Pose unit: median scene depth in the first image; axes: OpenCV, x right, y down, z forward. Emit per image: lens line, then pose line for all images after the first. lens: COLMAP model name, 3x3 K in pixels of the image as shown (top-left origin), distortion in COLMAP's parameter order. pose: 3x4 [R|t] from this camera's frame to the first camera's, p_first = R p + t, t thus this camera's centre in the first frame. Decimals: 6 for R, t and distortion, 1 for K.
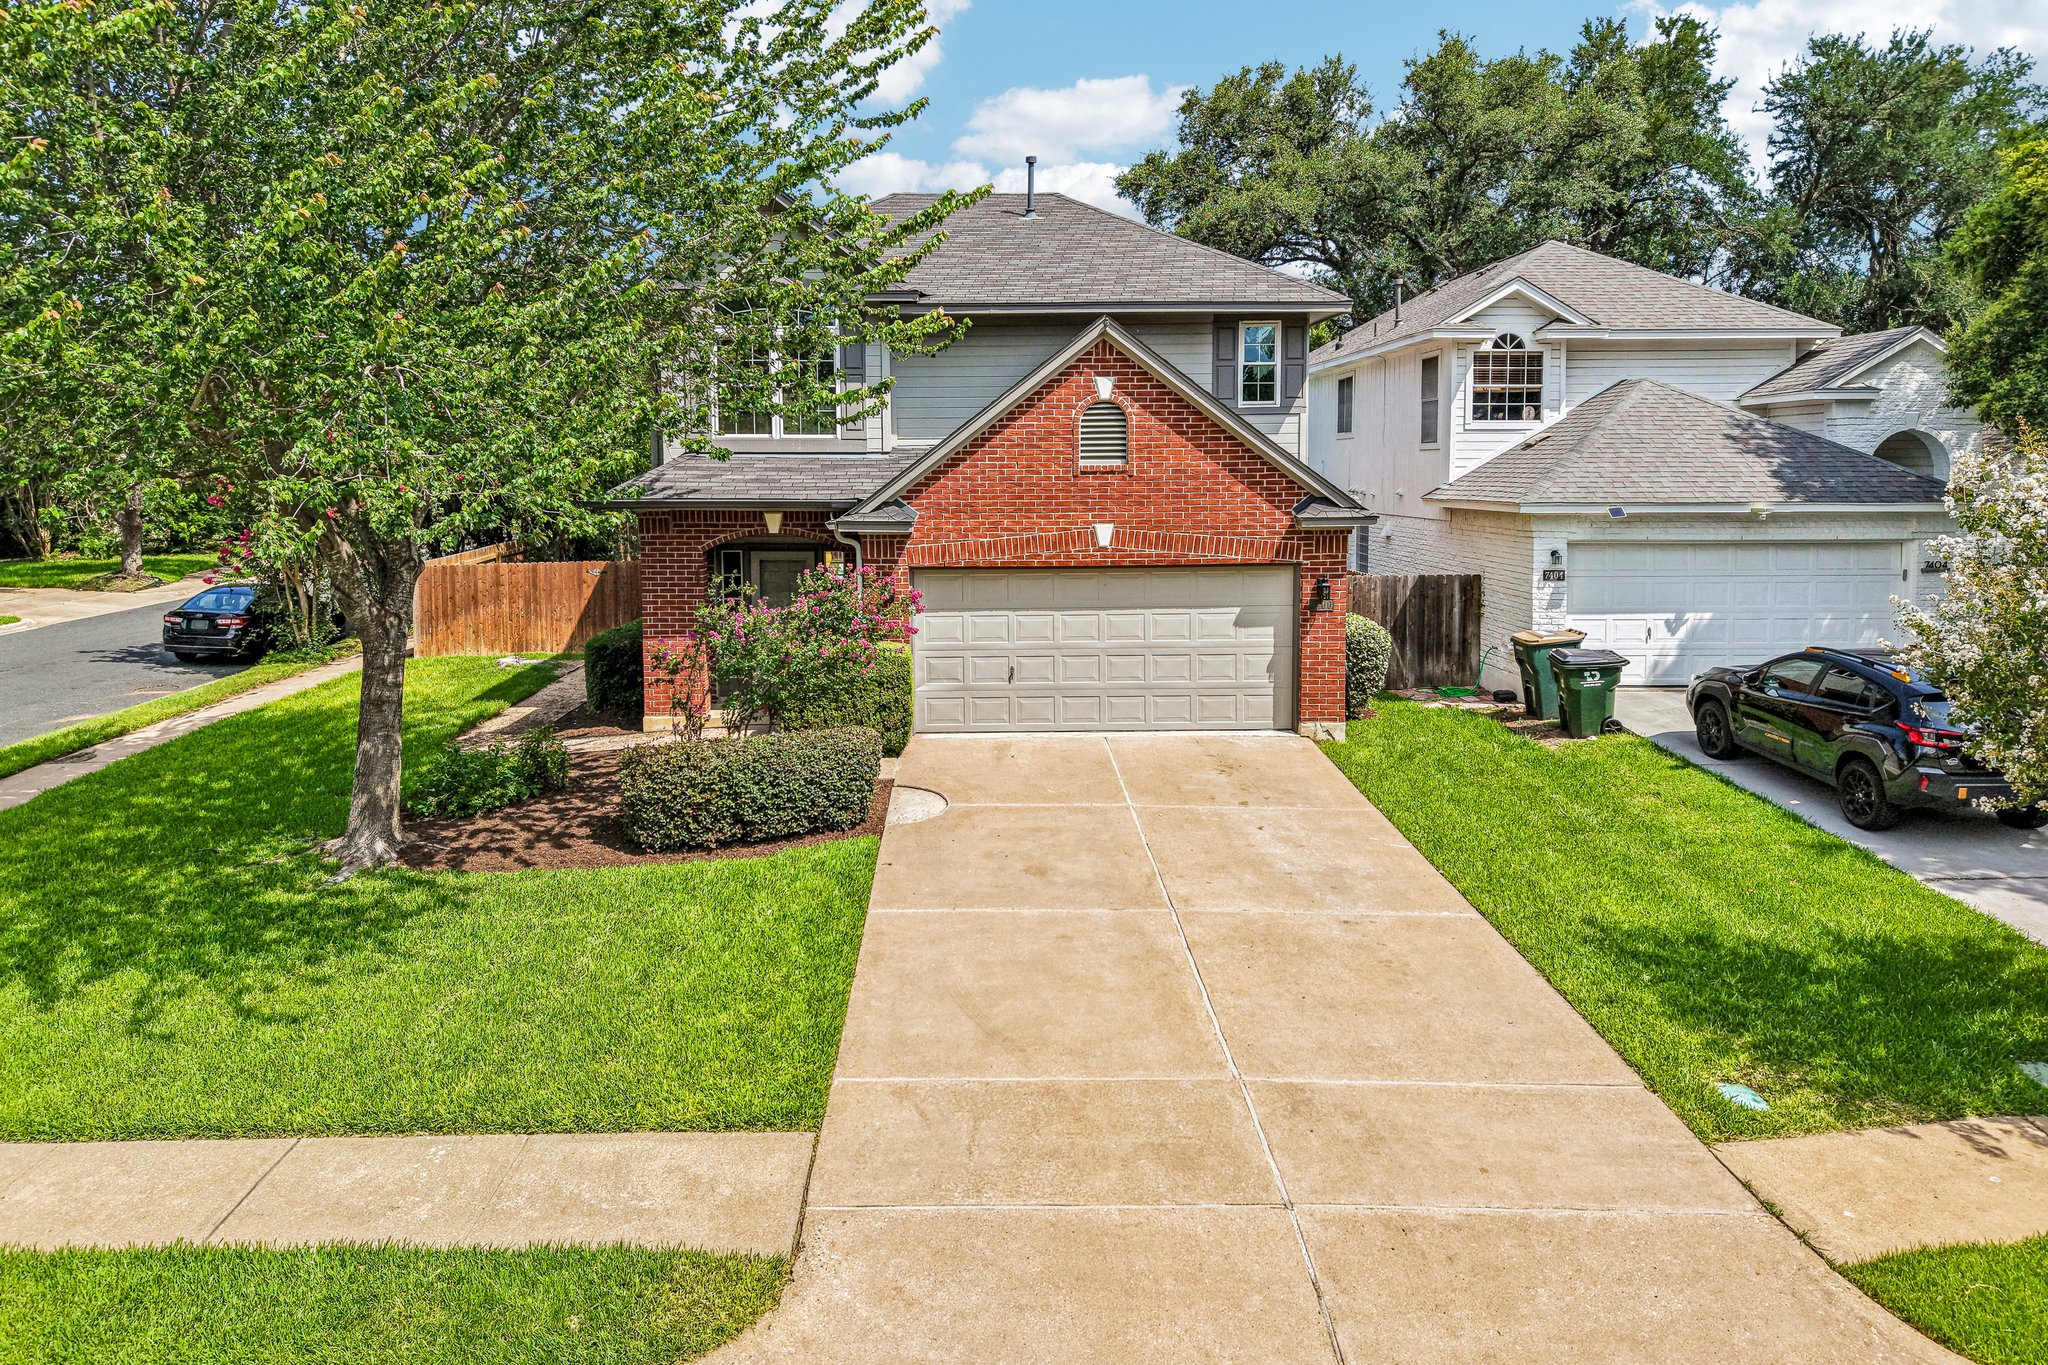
lens RADIAL K [[1409.9, 0, 1031.3], [0, 1409.9, 626.0], [0, 0, 1]] dist [0.045267, -0.045384]
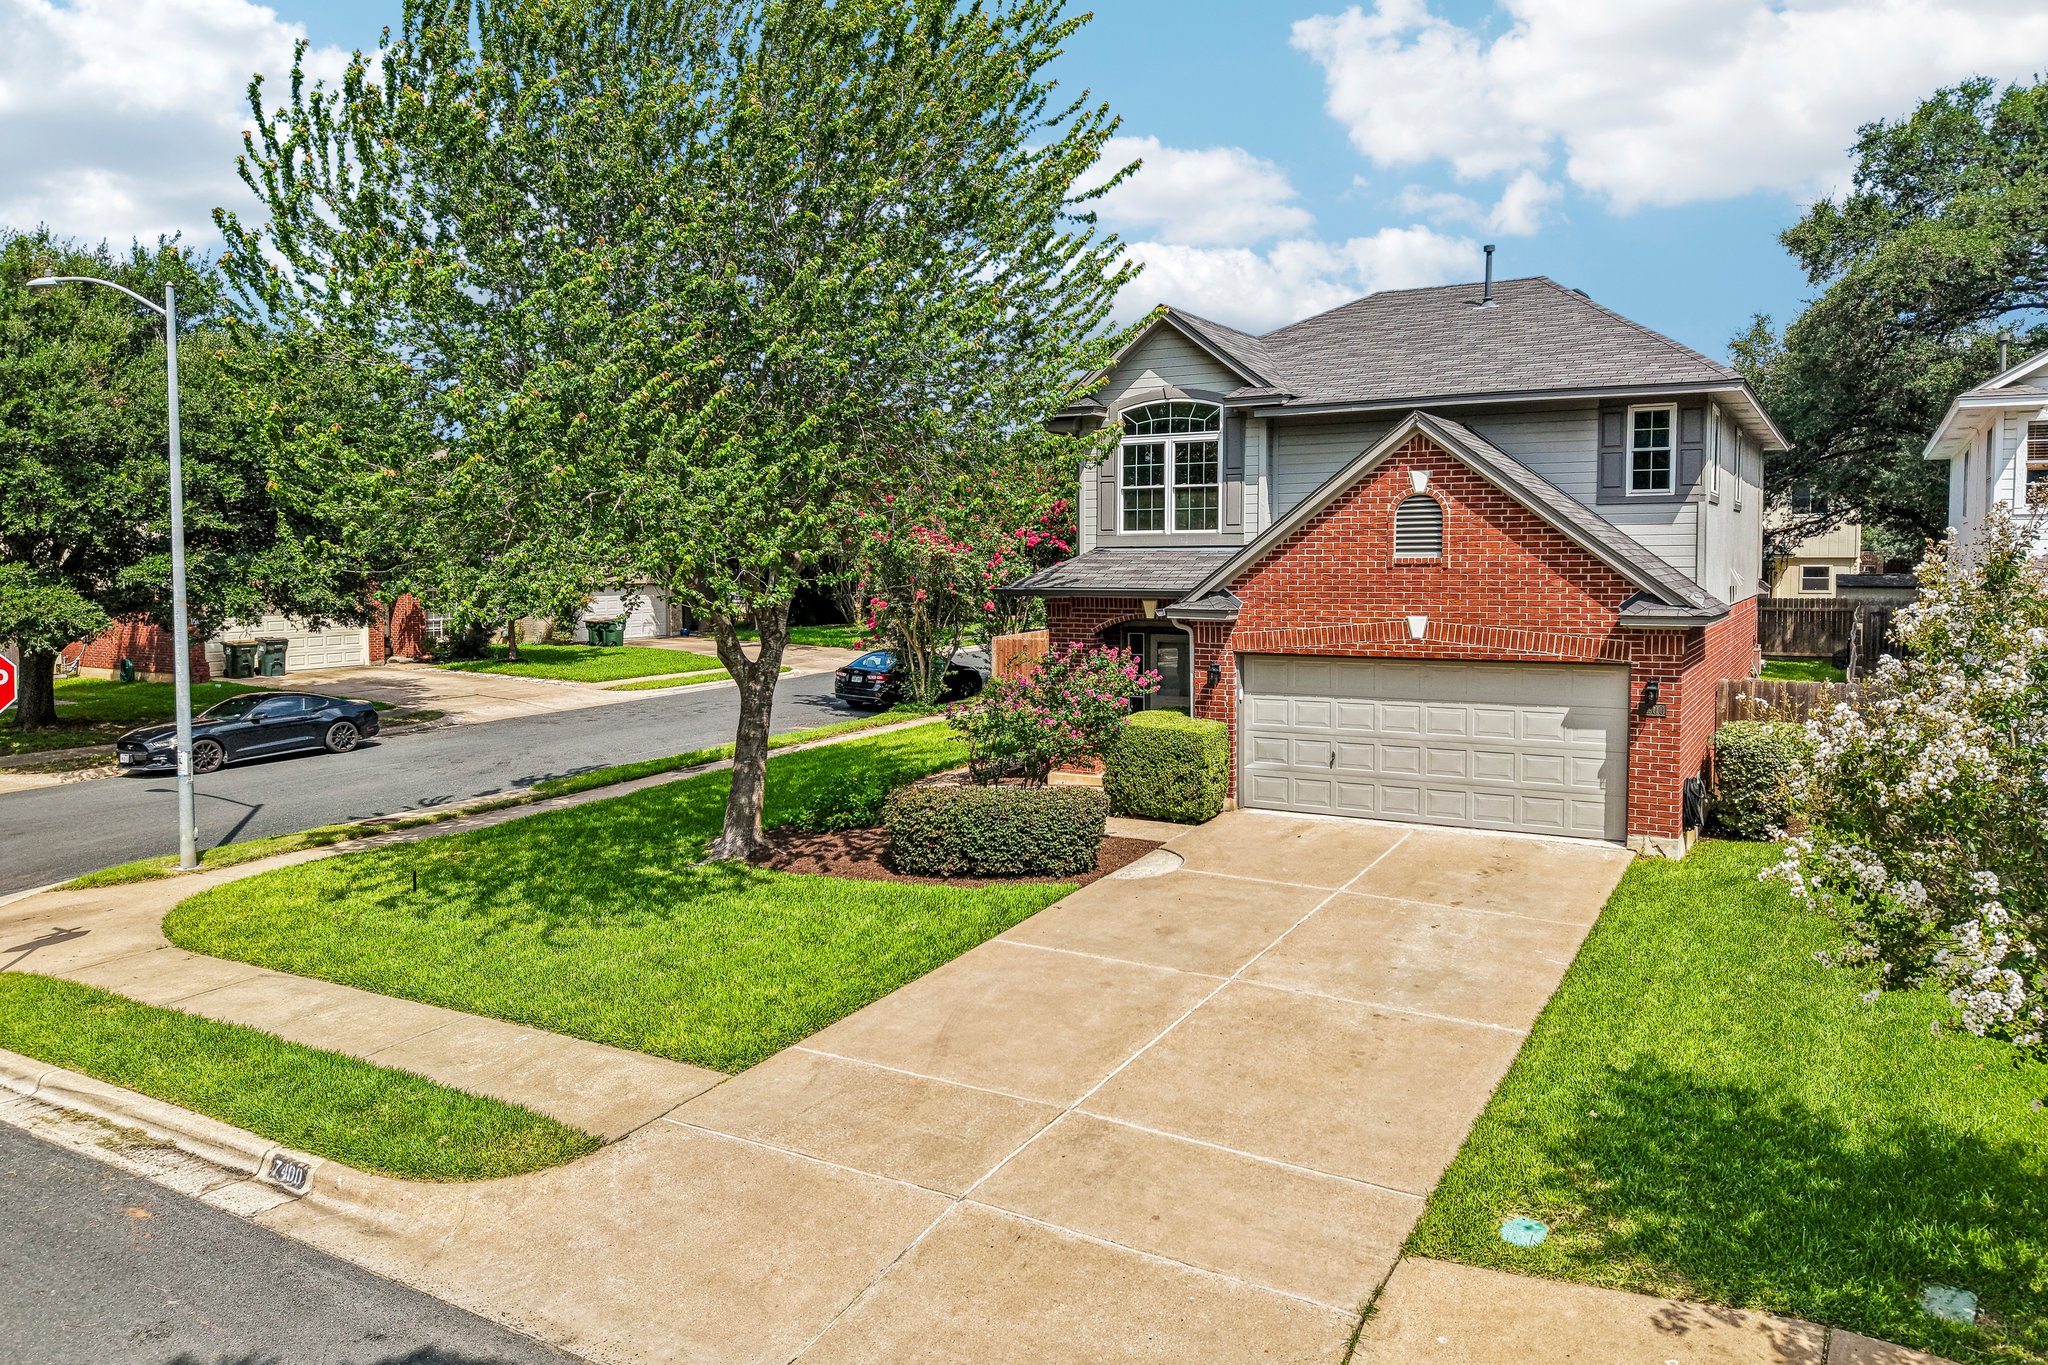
lens RADIAL K [[1359.6, 0, 1001.4], [0, 1359.6, 685.0], [0, 0, 1]] dist [0.052762, -0.068099]
pose [[0.869444, 0.050648, -0.491428, 0.279043], [-0.058221, 0.998304, -0.000117, -0.006228], [0.490588, 0.028713, 0.870918, 0.008079]]
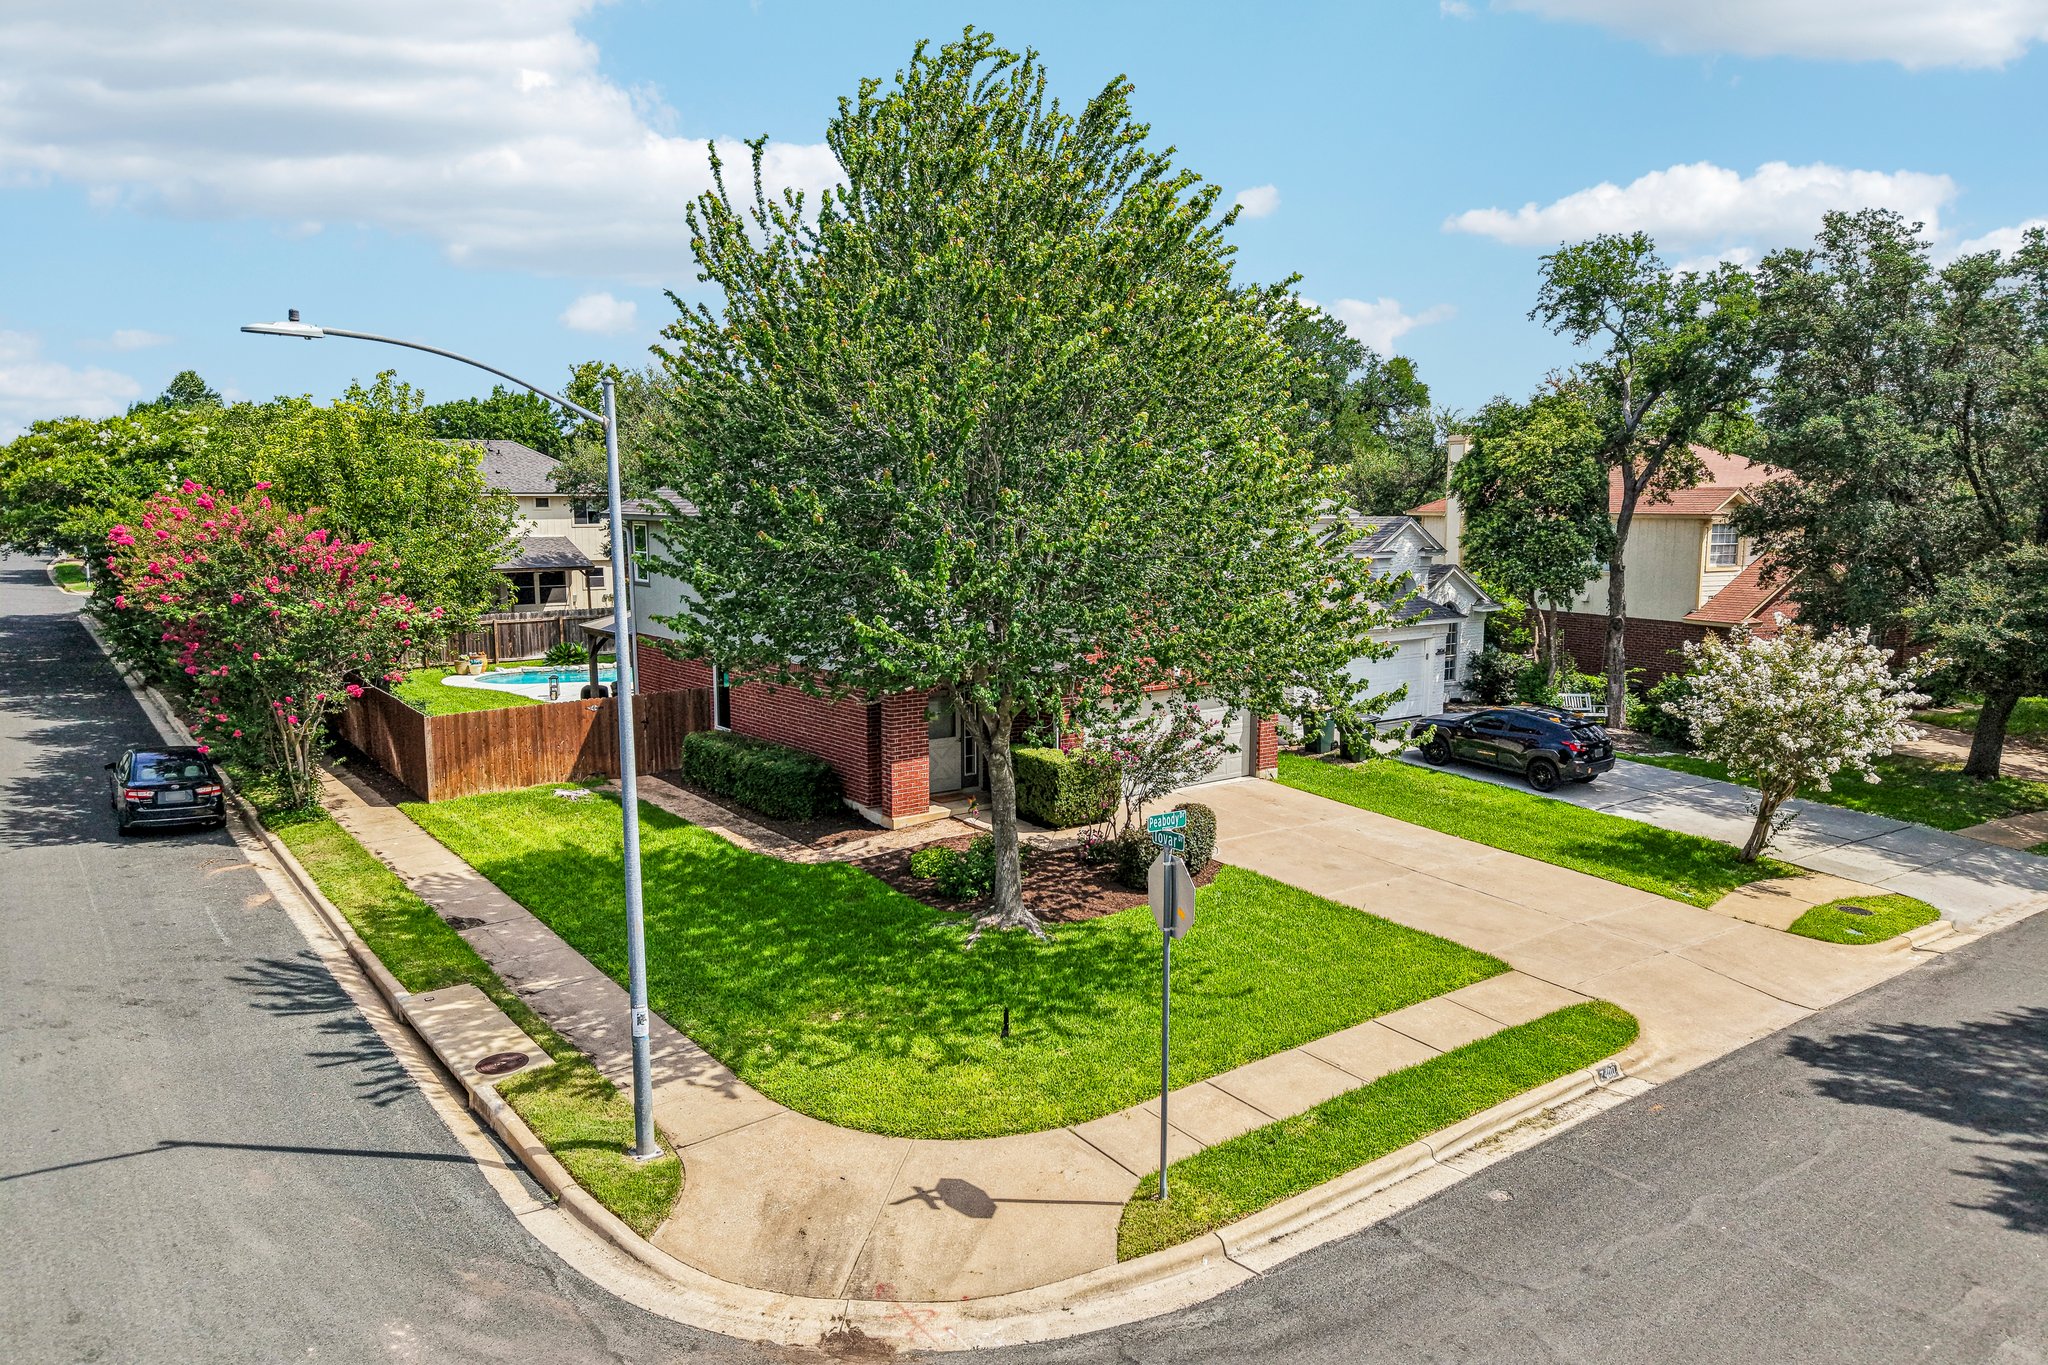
lens RADIAL K [[1431.0, 0, 1024.0], [0, 1431.0, 682.5], [0, 0, 1]] dist [-0.002116, -0.000535]
pose [[0.788155, -0.068946, 0.611603, -0.867040], [0.060404, 0.997574, 0.034615, -0.090890], [-0.612506, 0.009661, 0.790407, -0.132320]]
